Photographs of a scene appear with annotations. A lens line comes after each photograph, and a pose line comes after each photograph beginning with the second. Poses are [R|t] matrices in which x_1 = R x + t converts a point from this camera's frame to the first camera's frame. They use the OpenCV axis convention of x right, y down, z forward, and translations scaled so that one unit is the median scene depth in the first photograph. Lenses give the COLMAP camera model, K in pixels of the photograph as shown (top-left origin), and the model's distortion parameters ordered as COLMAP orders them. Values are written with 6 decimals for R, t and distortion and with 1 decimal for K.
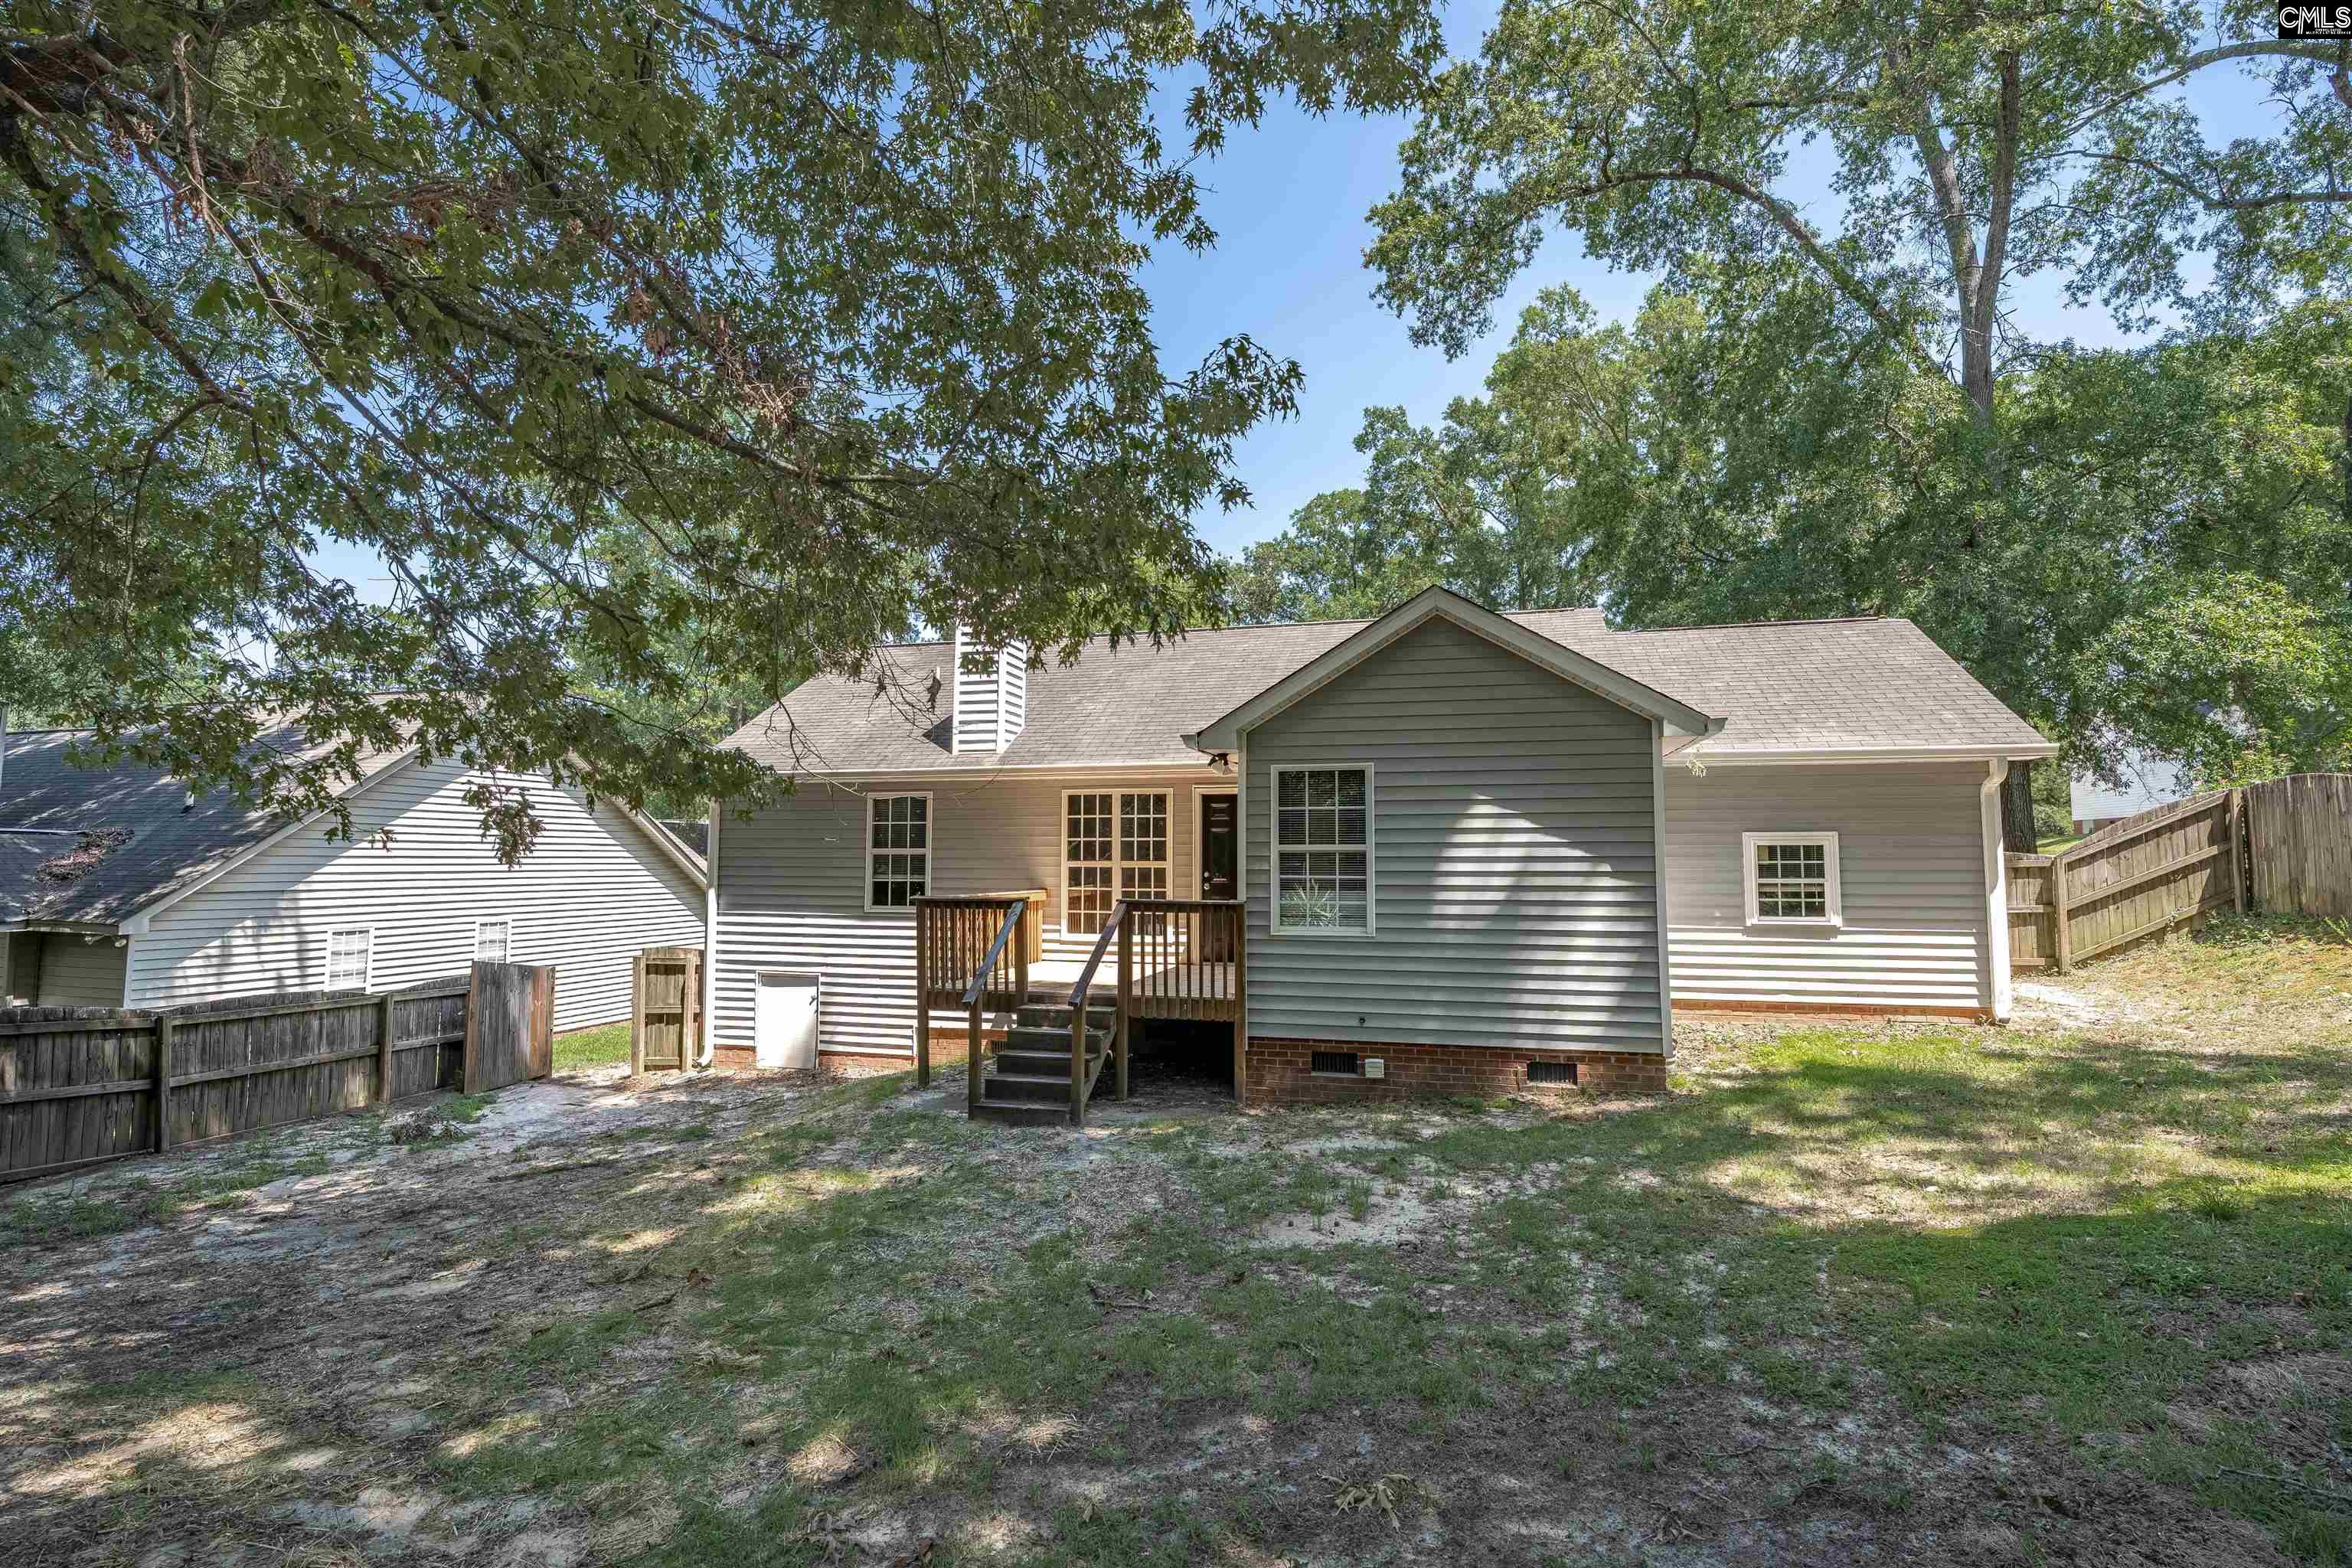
lens RADIAL K [[1093.1, 0, 1175.5], [0, 1093.1, 790.1], [0, 0, 1]] dist [-0.024361, 0.001695]
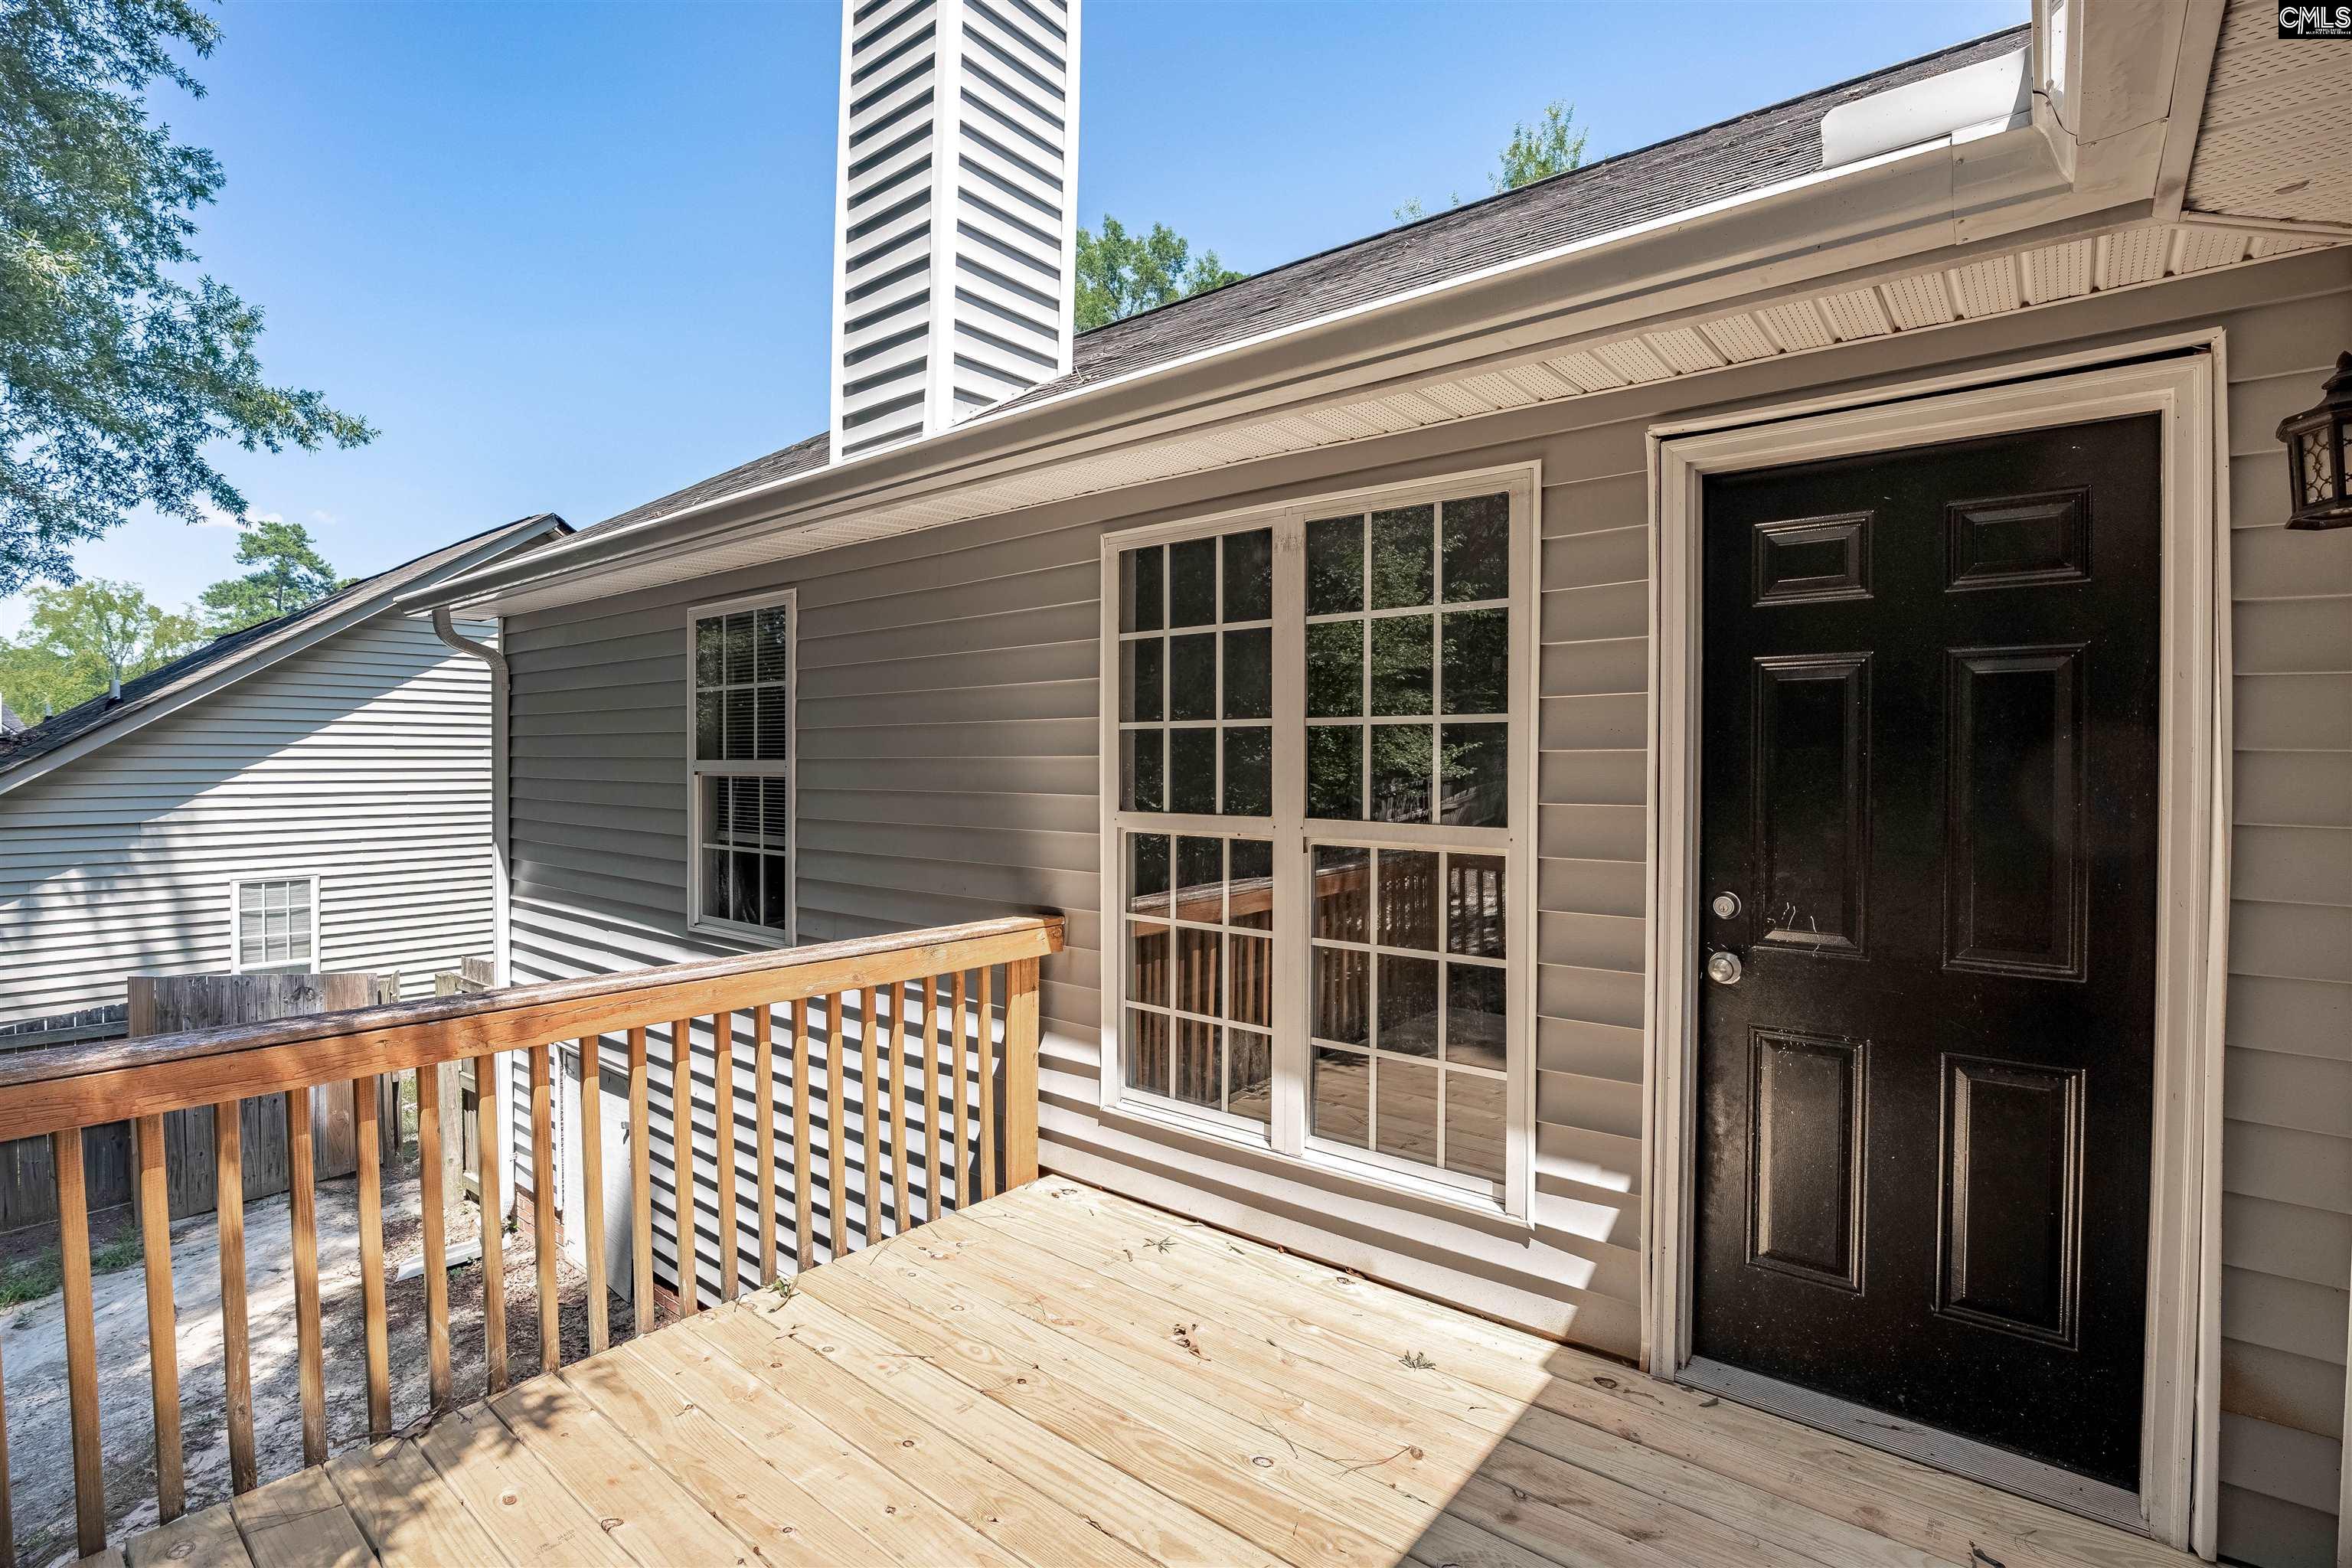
lens RADIAL K [[1093.1, 0, 1175.5], [0, 1093.1, 790.1], [0, 0, 1]] dist [-0.024361, 0.001695]
pose [[0.913606, 0.011943, -0.406426, 0.017419], [0.025121, 0.996001, 0.085736, 0.038405], [0.405825, -0.088539, 0.909652, 0.773198]]
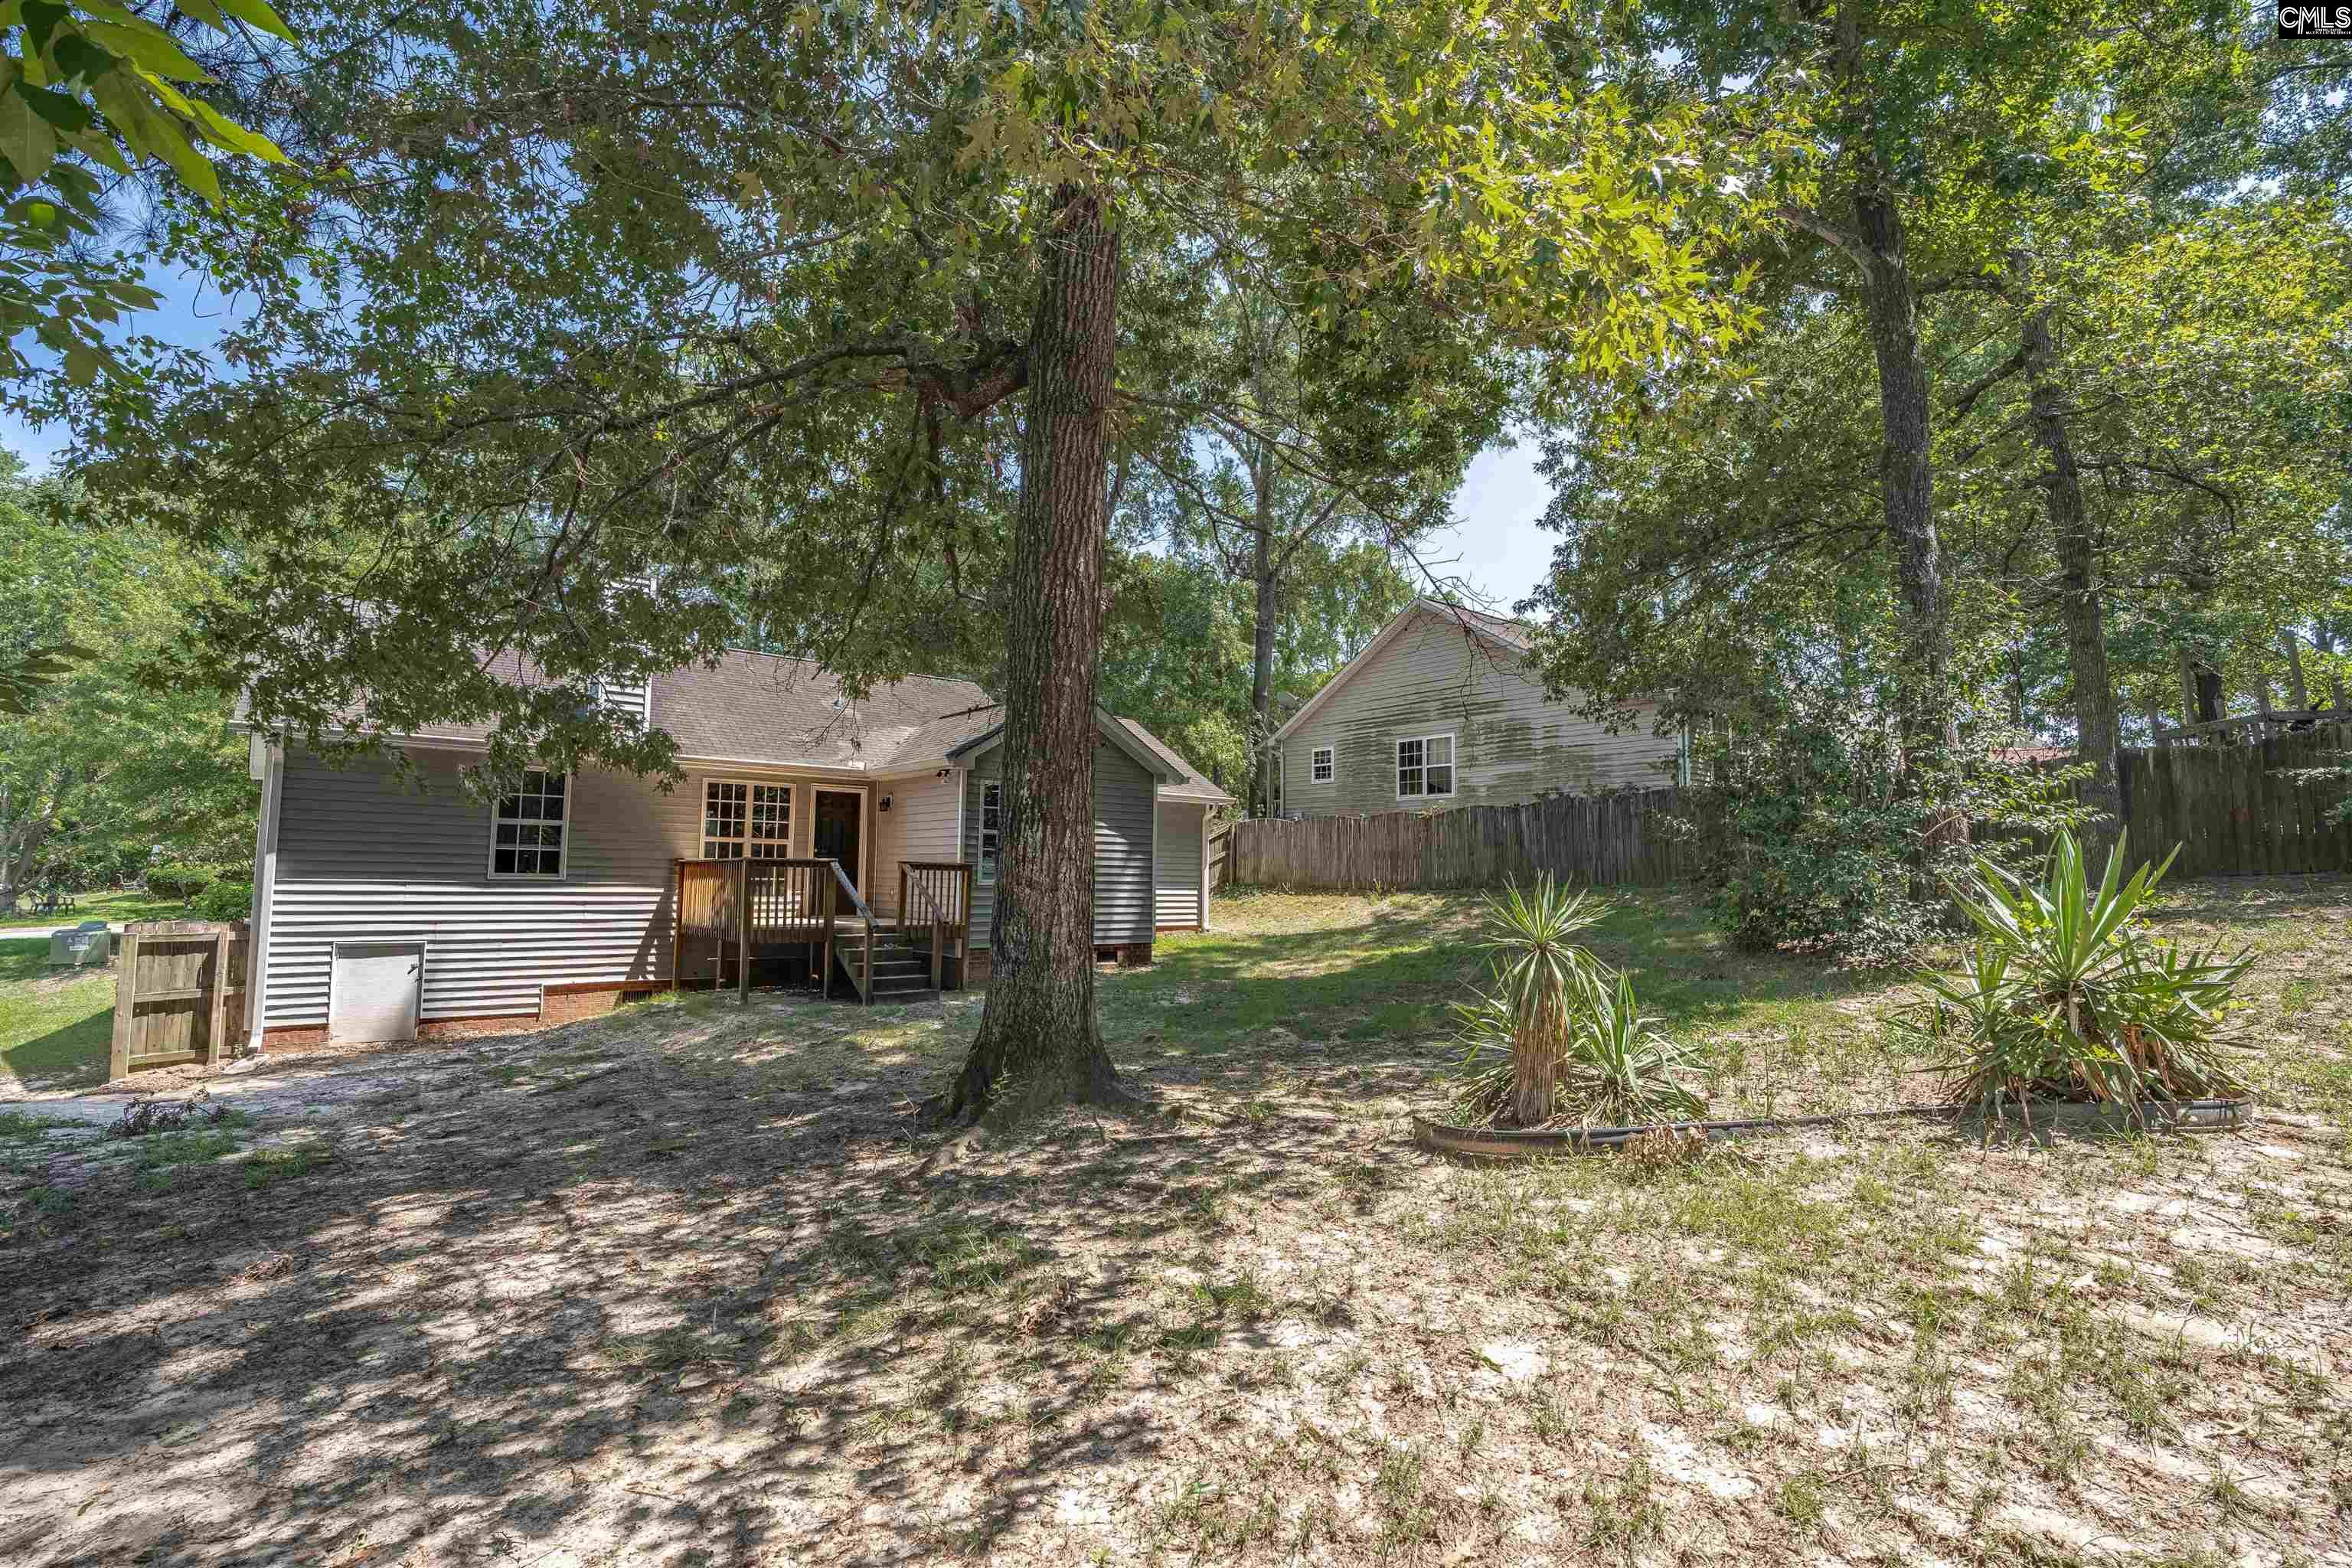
lens RADIAL K [[1115.1, 0, 1178.2], [0, 1115.1, 773.7], [0, 0, 1]] dist [-0.020144, 0.000426]
pose [[0.579815, 0.082364, 0.810574, -0.803696], [-0.063473, 0.996420, -0.055845, 0.030715], [-0.812272, -0.019070, 0.582967, -0.148510]]
